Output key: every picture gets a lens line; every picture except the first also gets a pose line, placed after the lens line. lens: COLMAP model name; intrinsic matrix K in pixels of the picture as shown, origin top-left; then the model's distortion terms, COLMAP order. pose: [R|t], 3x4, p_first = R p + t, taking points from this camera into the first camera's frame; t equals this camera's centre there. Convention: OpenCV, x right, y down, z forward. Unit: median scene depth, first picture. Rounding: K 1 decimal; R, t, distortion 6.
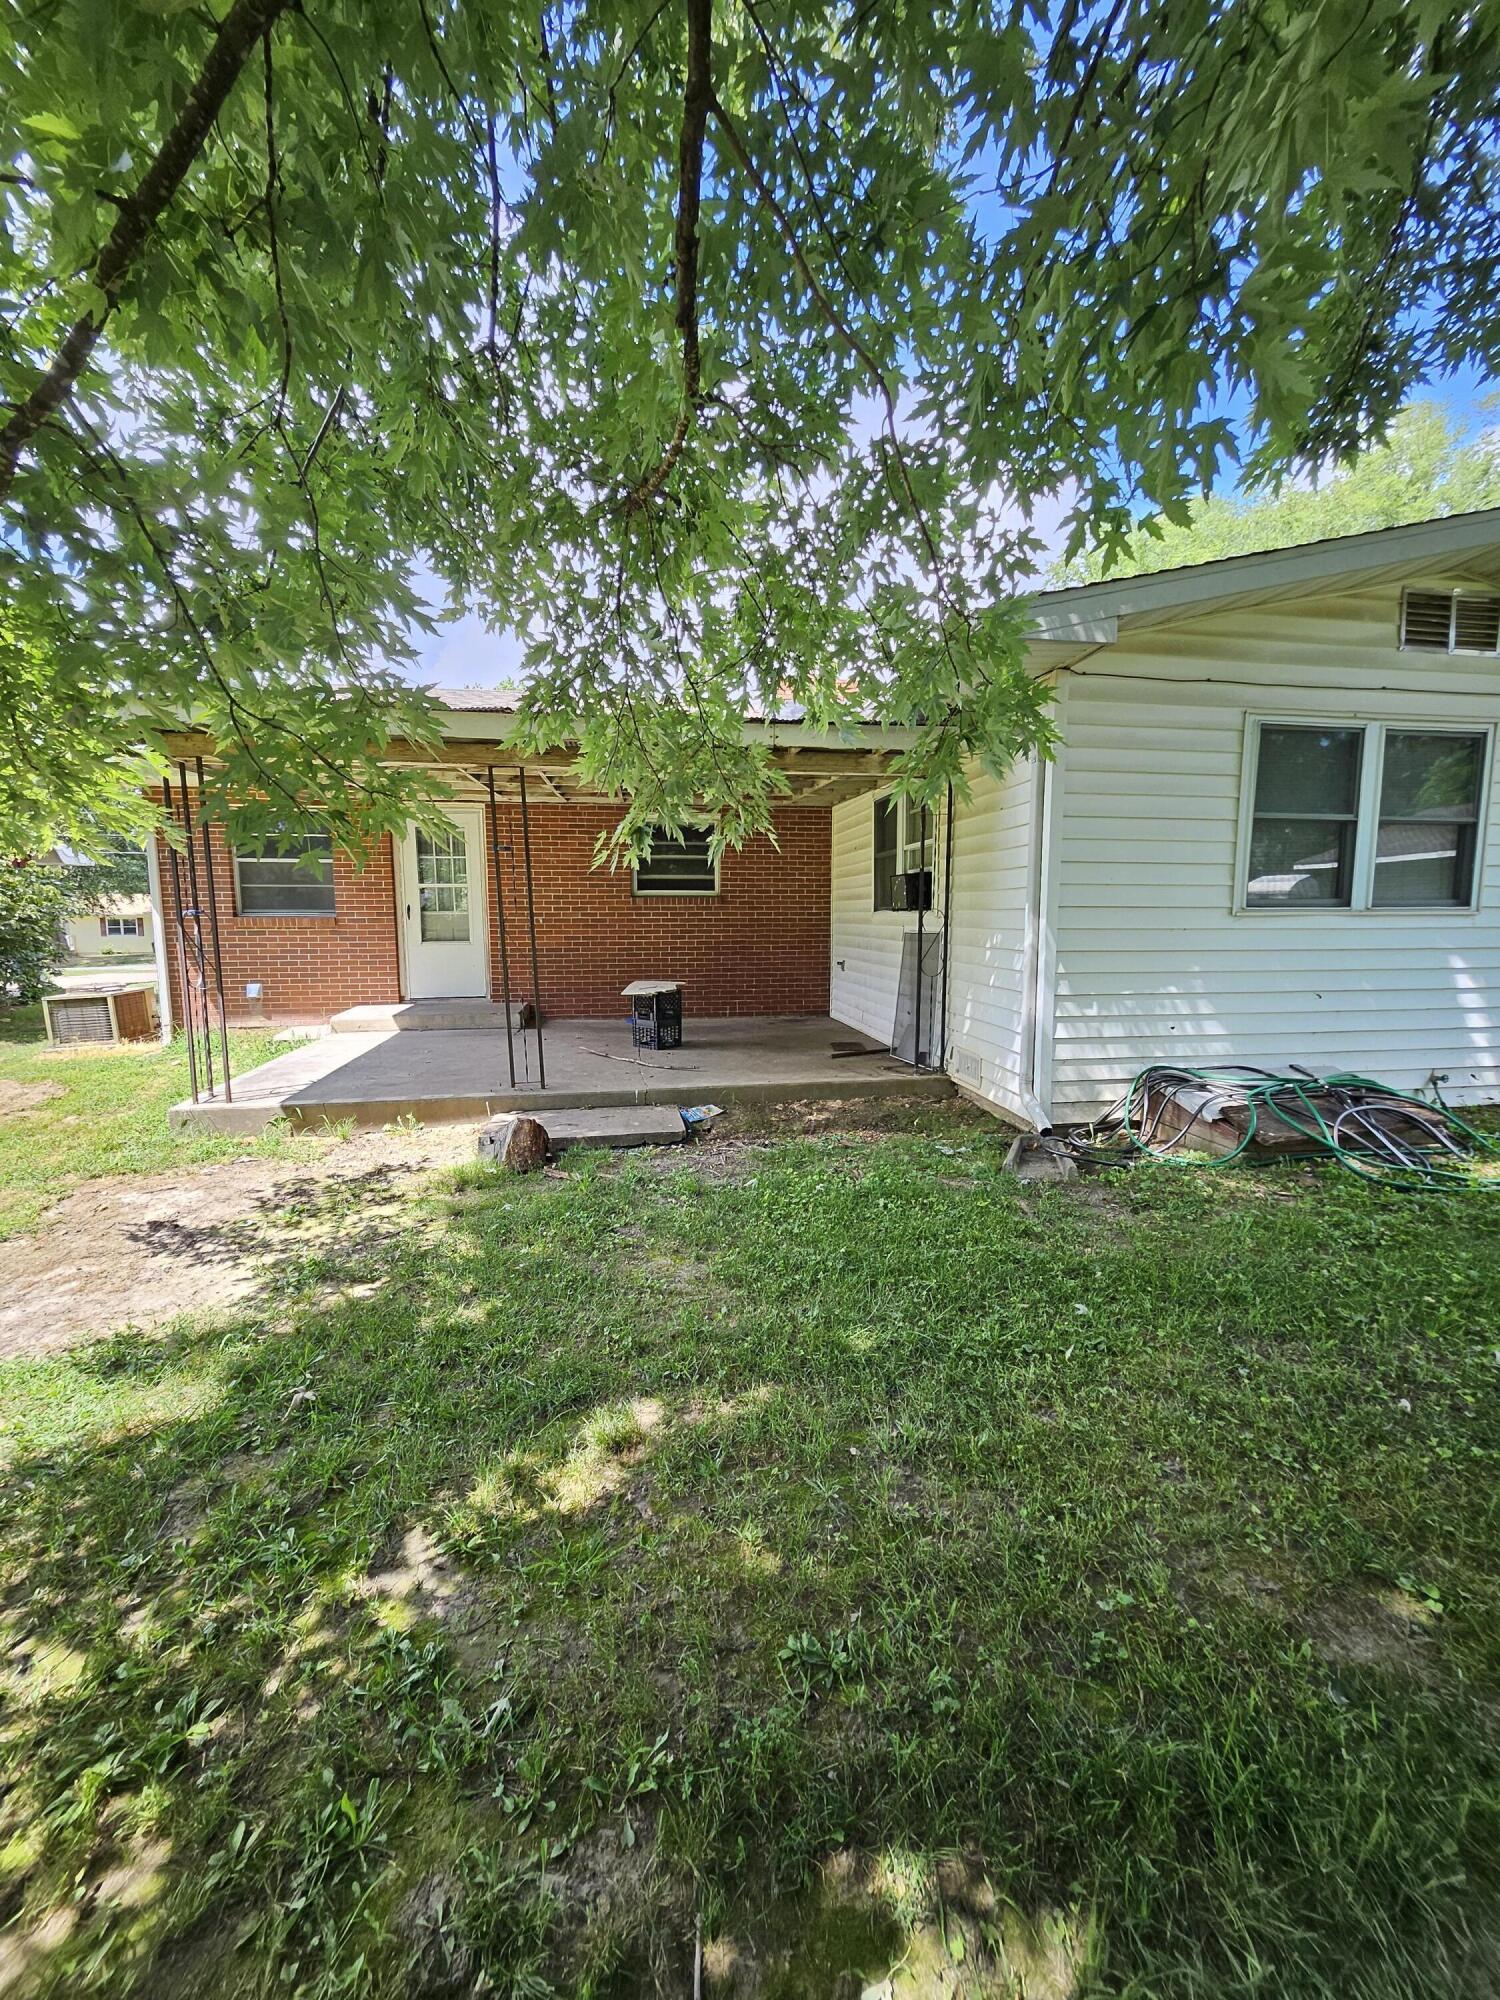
lens RADIAL K [[795.6, 0, 744.2], [0, 795.6, 997.4], [0, 0, 1]] dist [-0.001888, -0.000066]
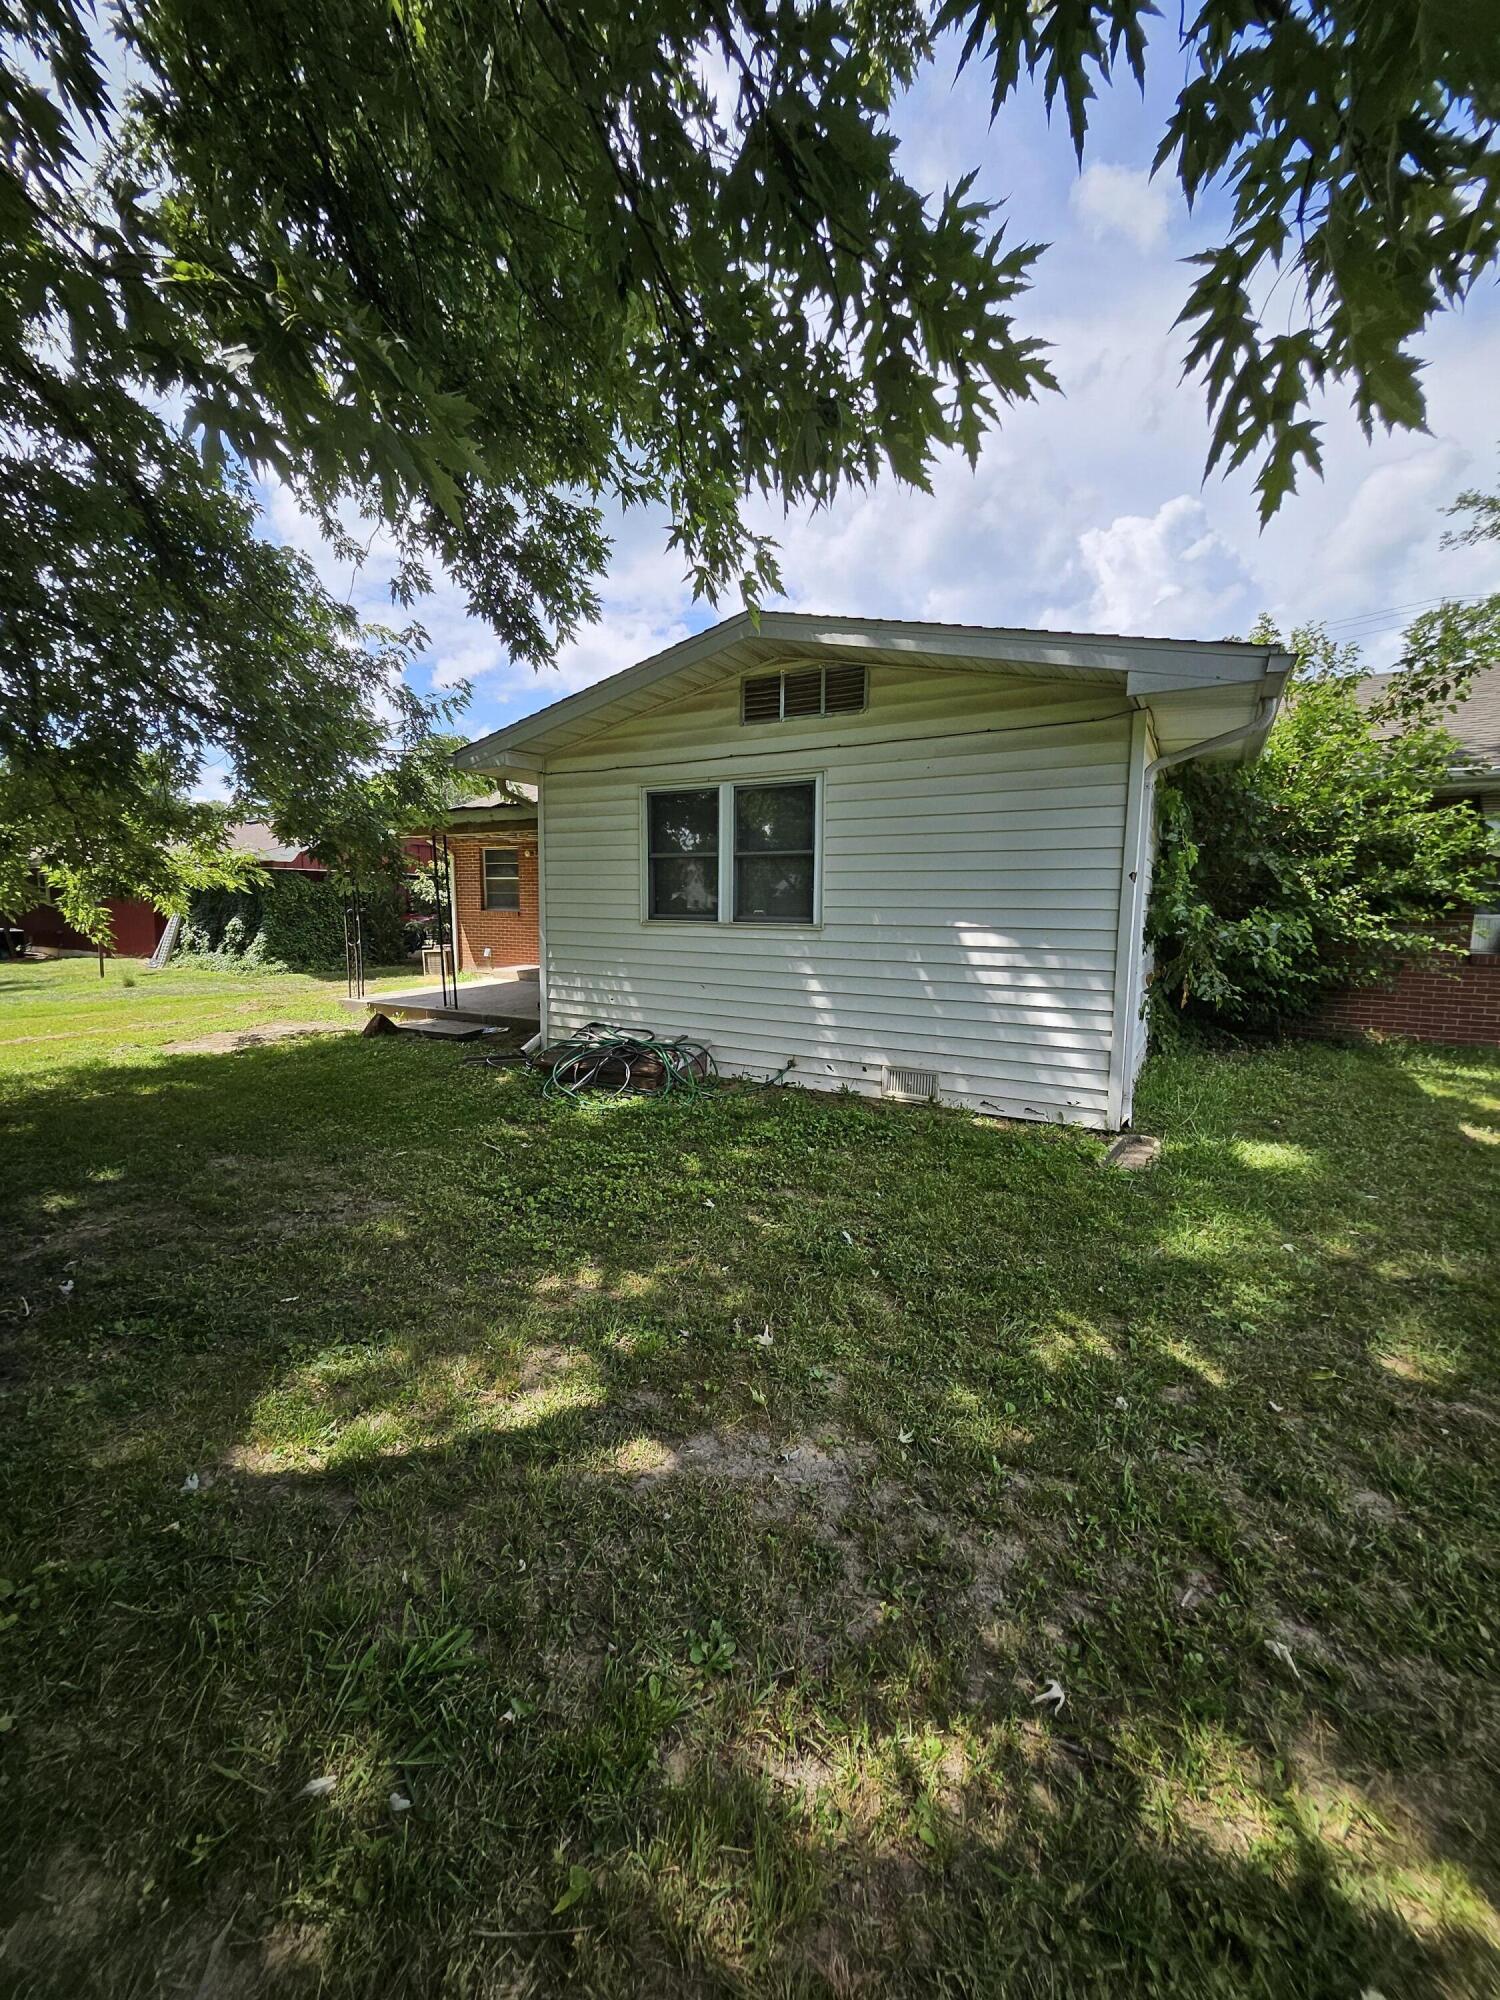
lens RADIAL K [[795.6, 0, 747.7], [0, 795.6, 998.4], [0, 0, 1]] dist [-0.001888, -0.000066]
pose [[0.777332, 0.087113, -0.623030, 1.665818], [-0.080624, 0.995994, 0.038670, -0.041579], [0.623903, 0.020172, 0.781241, -0.007214]]
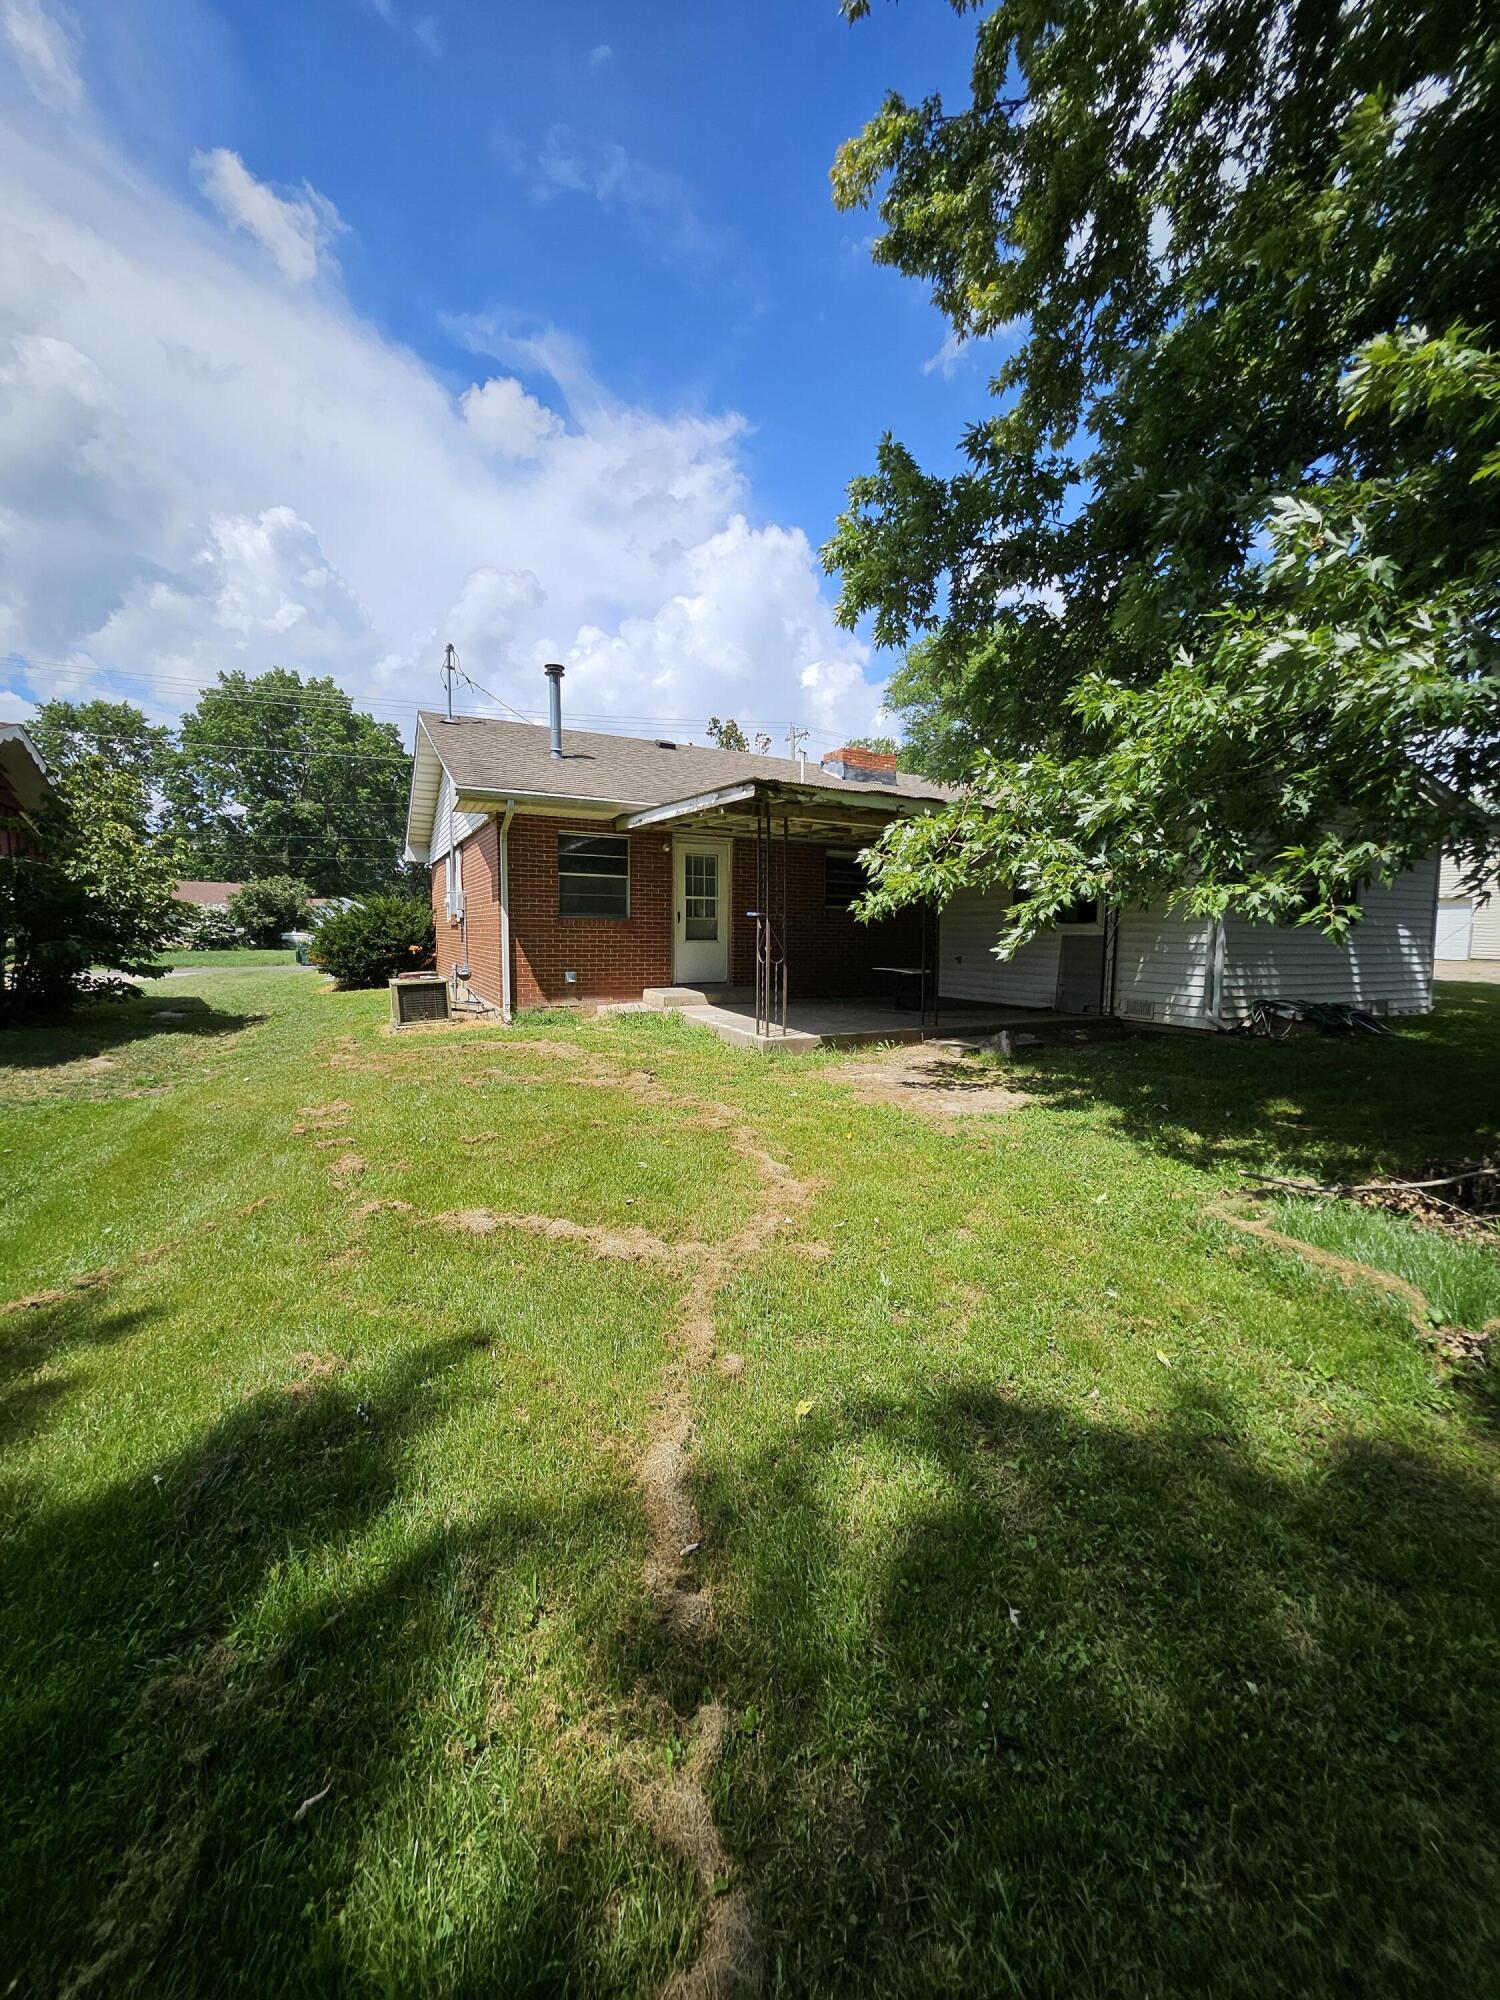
lens RADIAL K [[795.6, 0, 761.1], [0, 795.6, 1002.3], [0, 0, 1]] dist [-0.001888, -0.000066]
pose [[0.951358, -0.012801, 0.307821, -1.301016], [0.016283, 0.999829, -0.008745, 0.087132], [-0.307656, 0.013332, 0.951404, -0.553575]]
